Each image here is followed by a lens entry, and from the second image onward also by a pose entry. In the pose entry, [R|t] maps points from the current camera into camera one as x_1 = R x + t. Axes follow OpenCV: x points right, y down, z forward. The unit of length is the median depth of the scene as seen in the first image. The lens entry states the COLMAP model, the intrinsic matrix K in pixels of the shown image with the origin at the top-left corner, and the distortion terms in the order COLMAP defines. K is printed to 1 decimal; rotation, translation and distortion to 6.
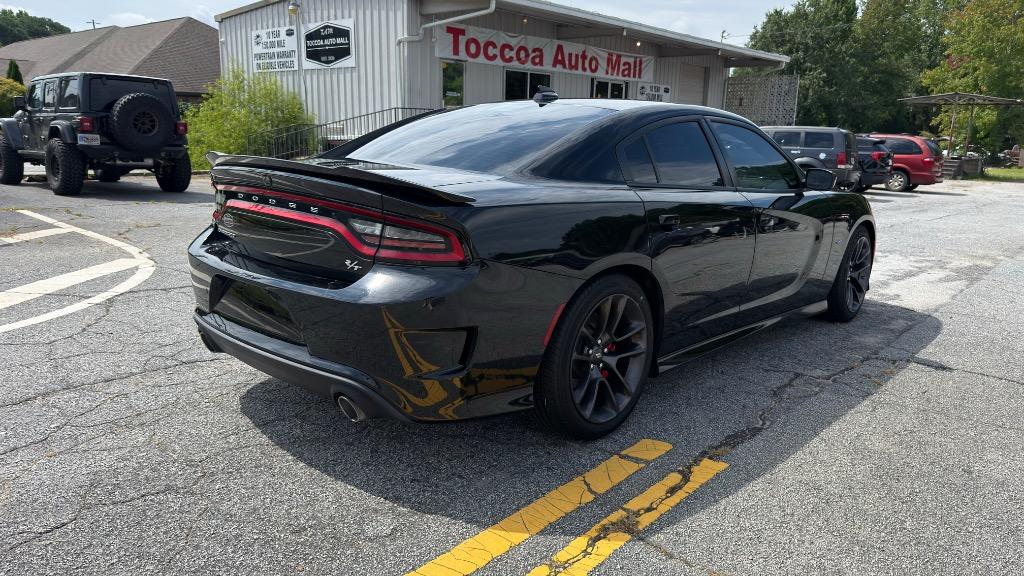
lens RADIAL K [[720.4, 0, 512.0], [0, 720.4, 288.0], [0, 0, 1]] dist [-0.005848, -0.004204]
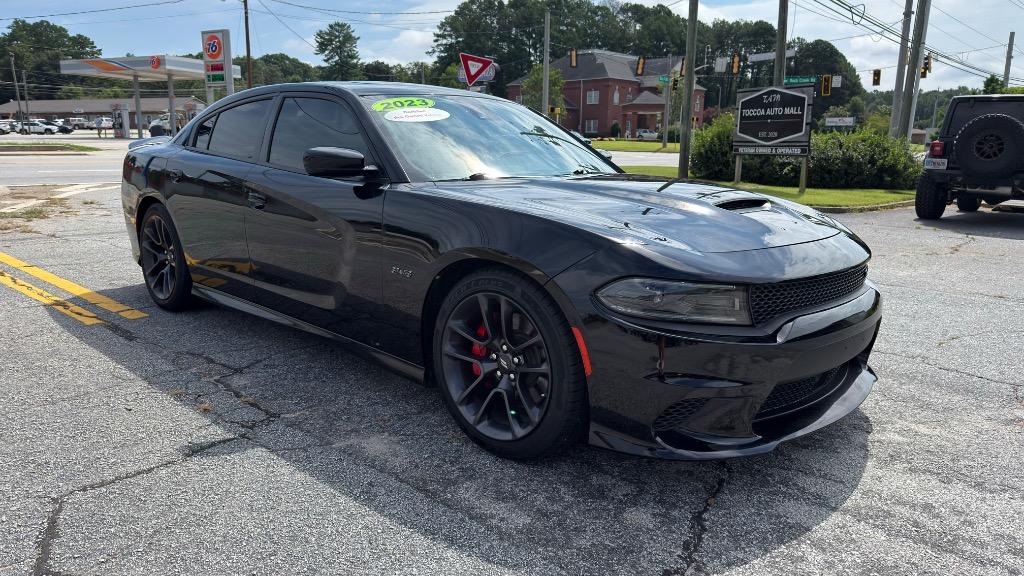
lens RADIAL K [[709.2, 0, 513.7], [0, 709.2, 311.7], [0, 0, 1]] dist [0.003424, -0.003877]
pose [[-0.019402, 0.196411, -0.980330, 0.263666], [-0.225094, 0.954484, 0.195687, -0.043431], [0.974144, 0.224464, 0.025692, 0.271745]]
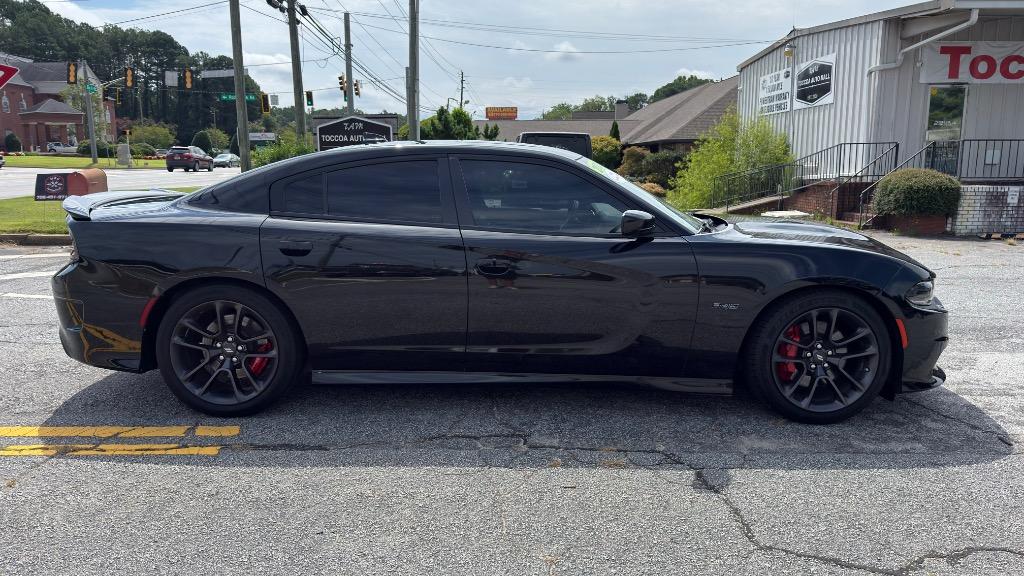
lens RADIAL K [[698.3, 0, 512.0], [0, 698.3, 288.0], [0, 0, 1]] dist [0.070477, -0.081126]
pose [[0.677846, 0.097663, -0.728688, 0.212152], [-0.134942, 0.990827, 0.007269, -0.014511], [0.722714, 0.093404, 0.684807, 0.077407]]
